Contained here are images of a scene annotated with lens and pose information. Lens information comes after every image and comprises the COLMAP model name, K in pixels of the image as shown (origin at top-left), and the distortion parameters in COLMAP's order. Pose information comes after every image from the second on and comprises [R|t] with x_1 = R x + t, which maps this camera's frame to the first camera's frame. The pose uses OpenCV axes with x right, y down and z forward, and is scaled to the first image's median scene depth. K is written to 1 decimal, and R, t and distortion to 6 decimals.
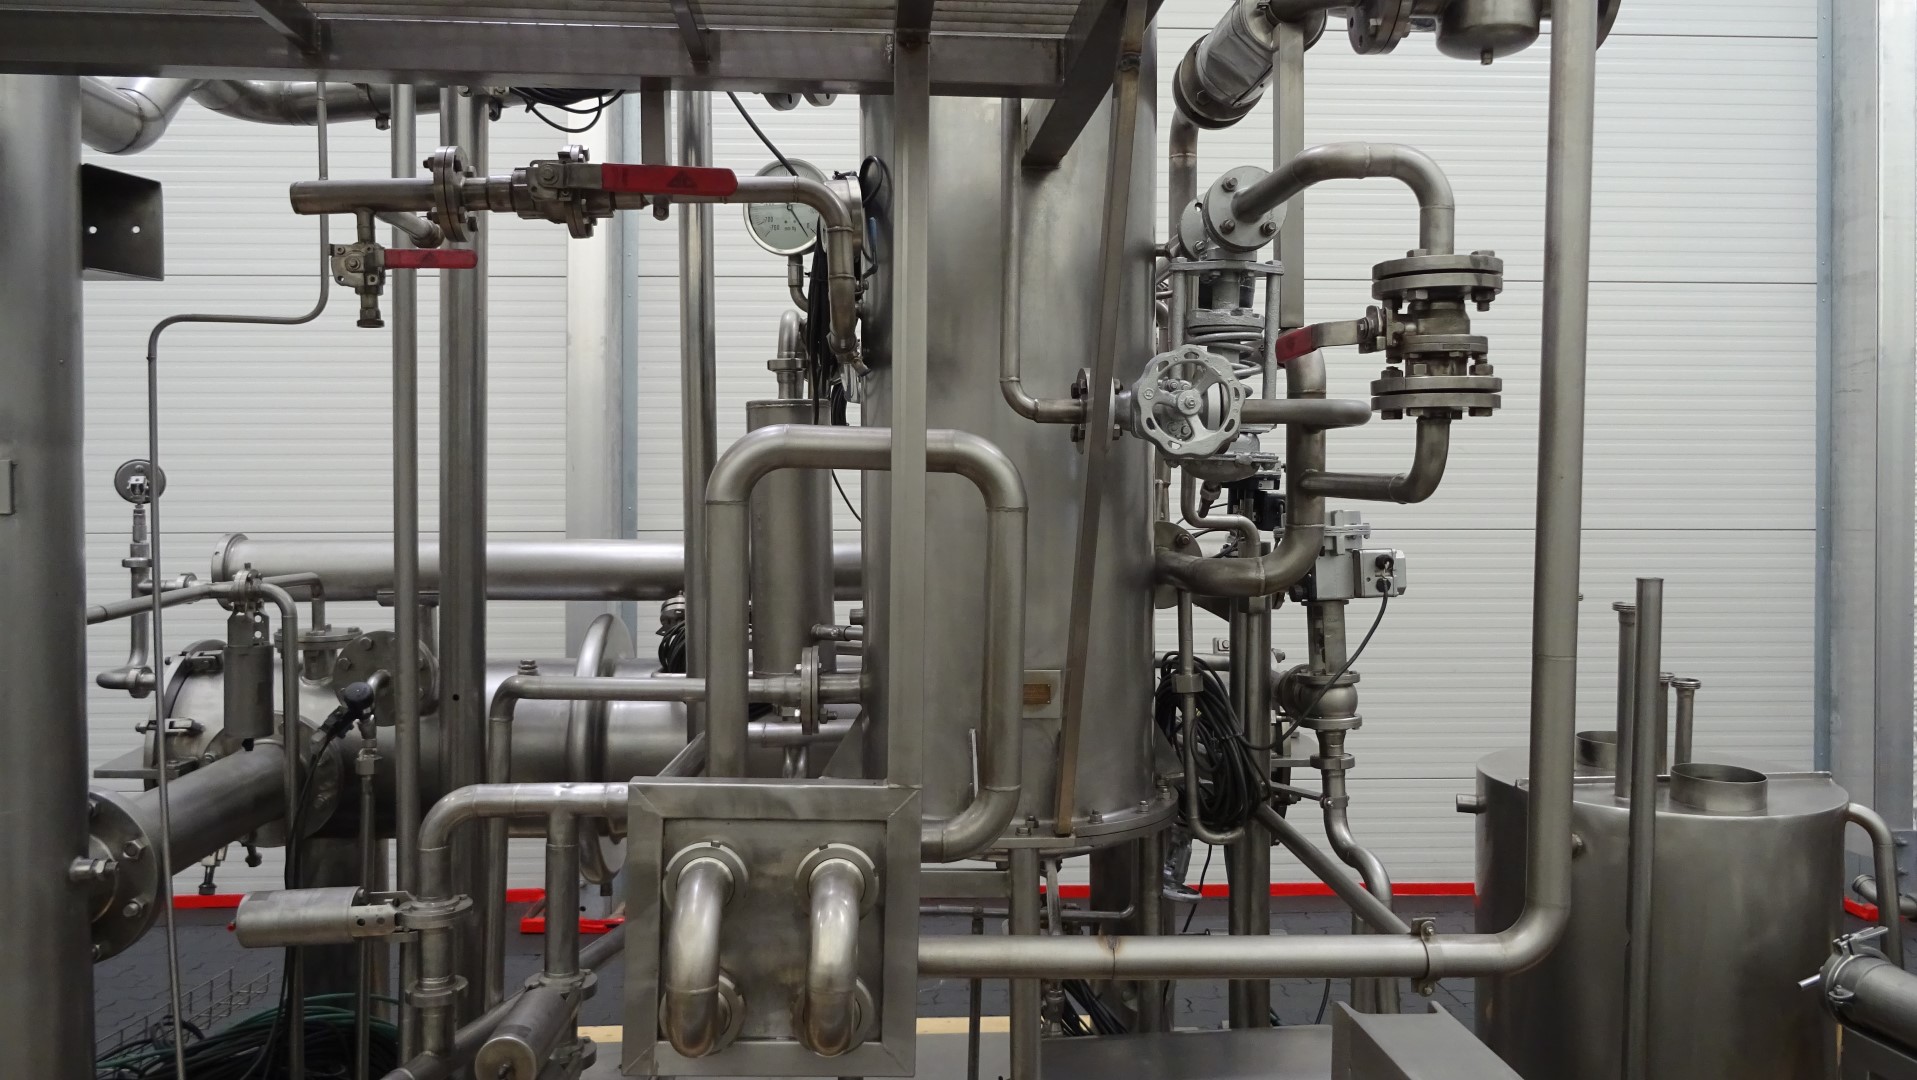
lens RADIAL K [[1370.7, 0, 956.0], [0, 1370.7, 538.0], [0, 0, 1]] dist [0.010068, -0.005313]
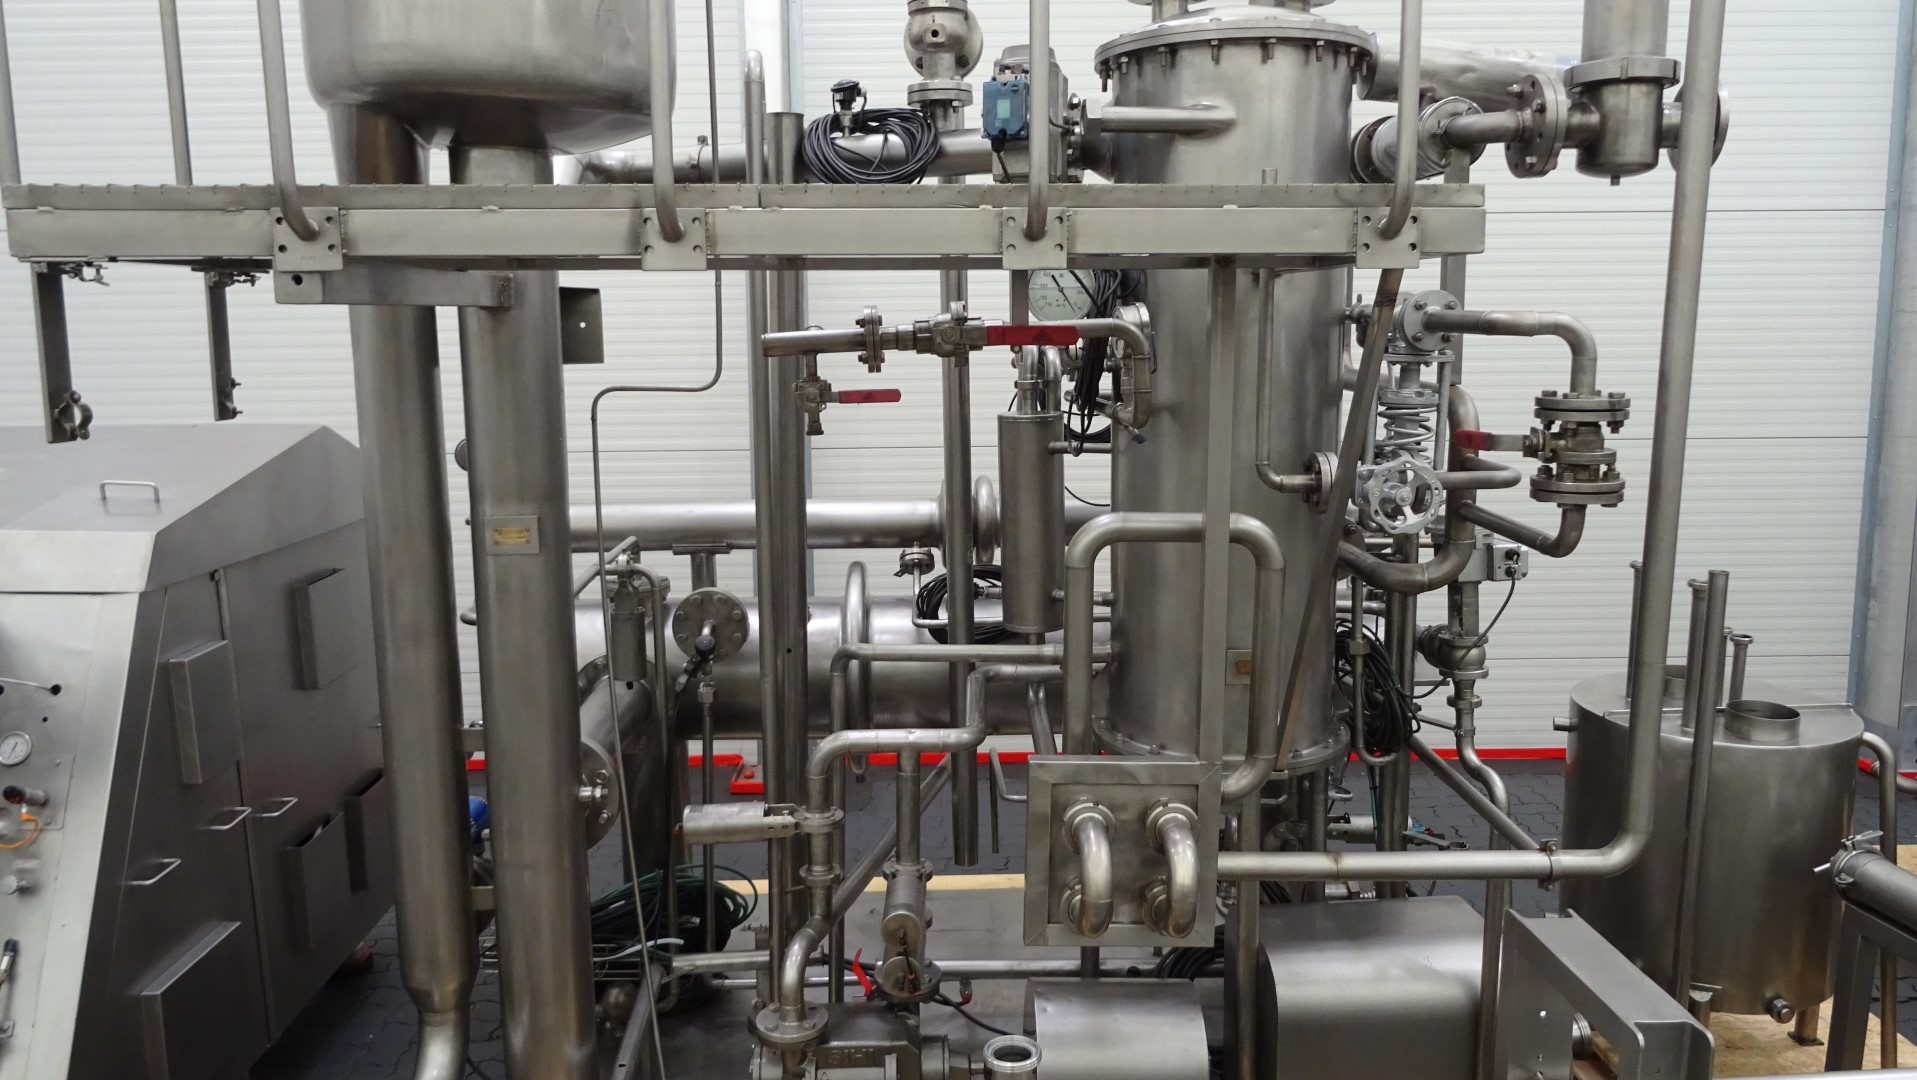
lens RADIAL K [[1370.7, 0, 960.4], [0, 1370.7, 532.1], [0, 0, 1]] dist [0.010068, -0.005313]
pose [[0.999570, -0.004371, -0.028997, -0.178673], [0.007834, 0.992690, 0.120441, -0.169294], [0.028259, -0.120616, 0.992297, -0.314206]]
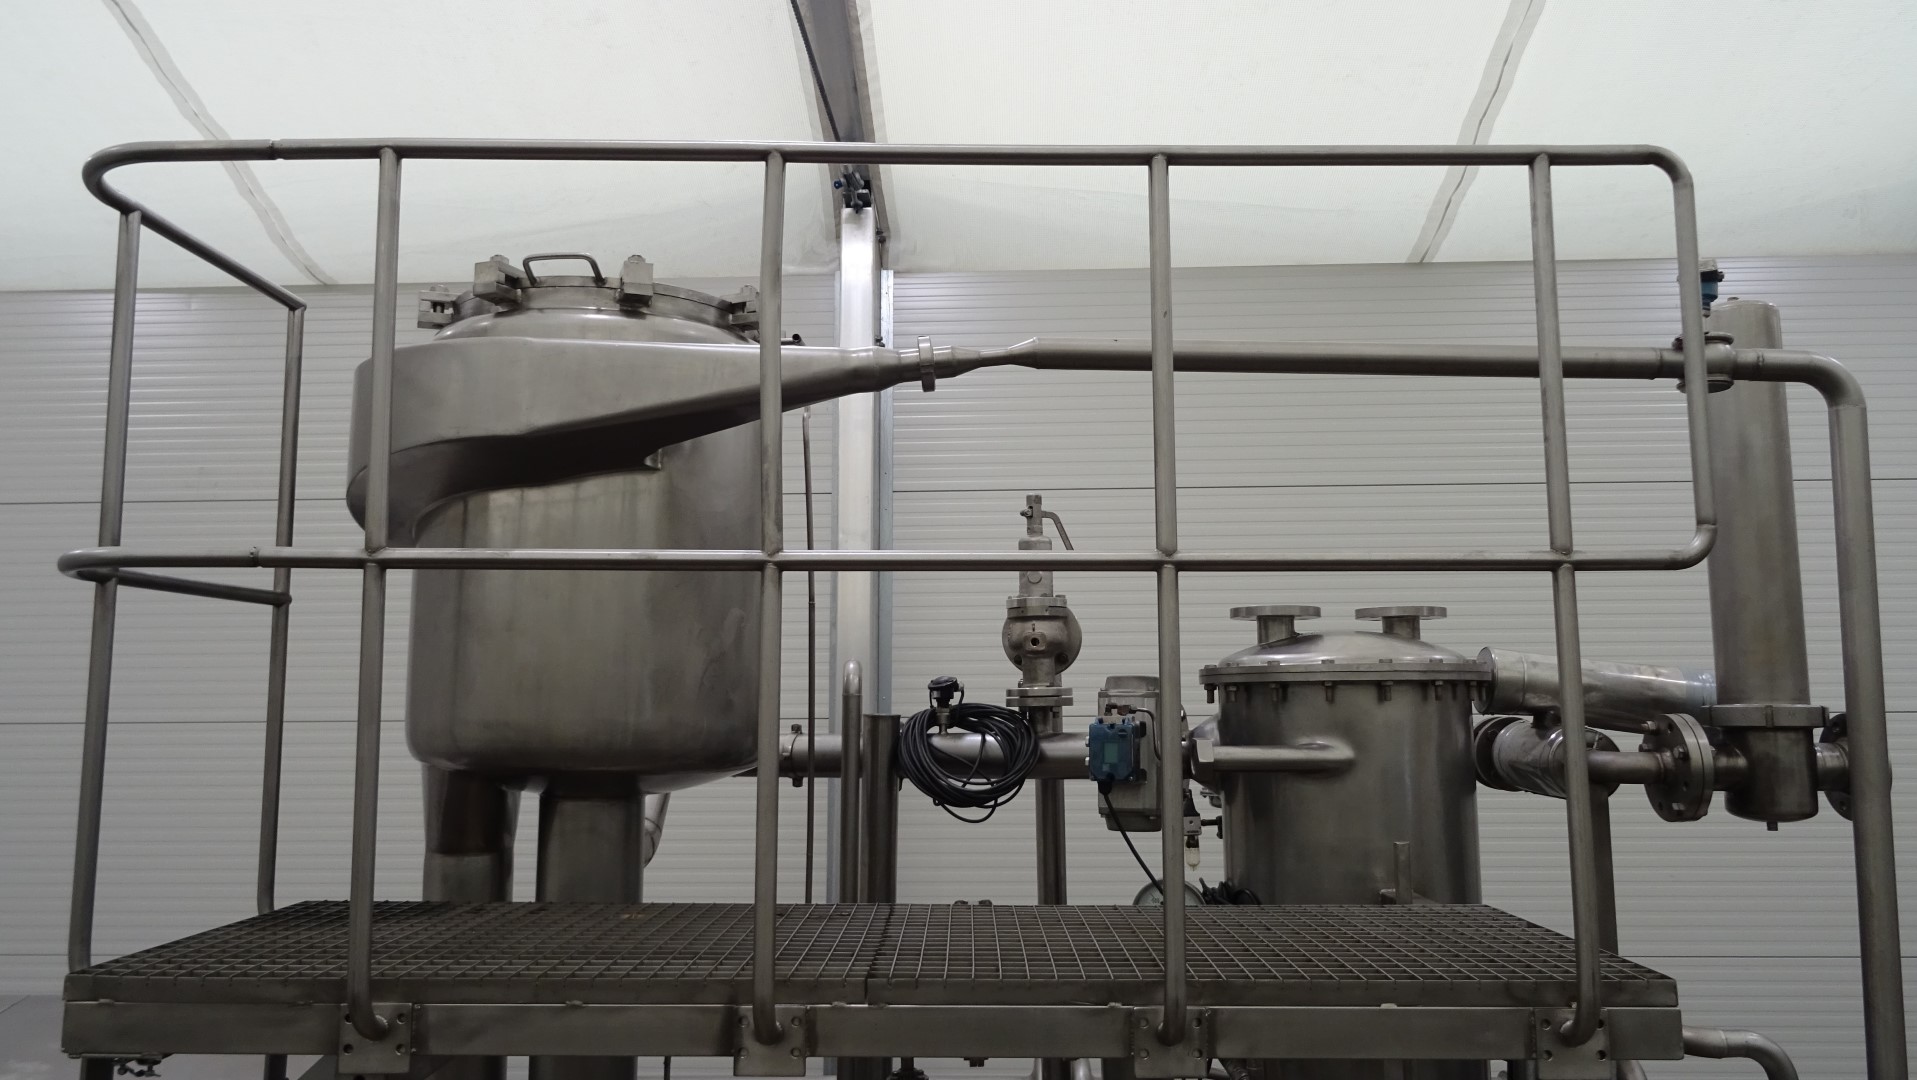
lens RADIAL K [[1370.7, 0, 964.2], [0, 1370.7, 540.2], [0, 0, 1]] dist [0.010068, -0.005313]
pose [[0.996926, -0.014453, -0.076999, -0.205636], [0.002236, 0.987684, -0.156448, -0.386102], [0.078312, 0.155795, 0.984680, -0.253847]]
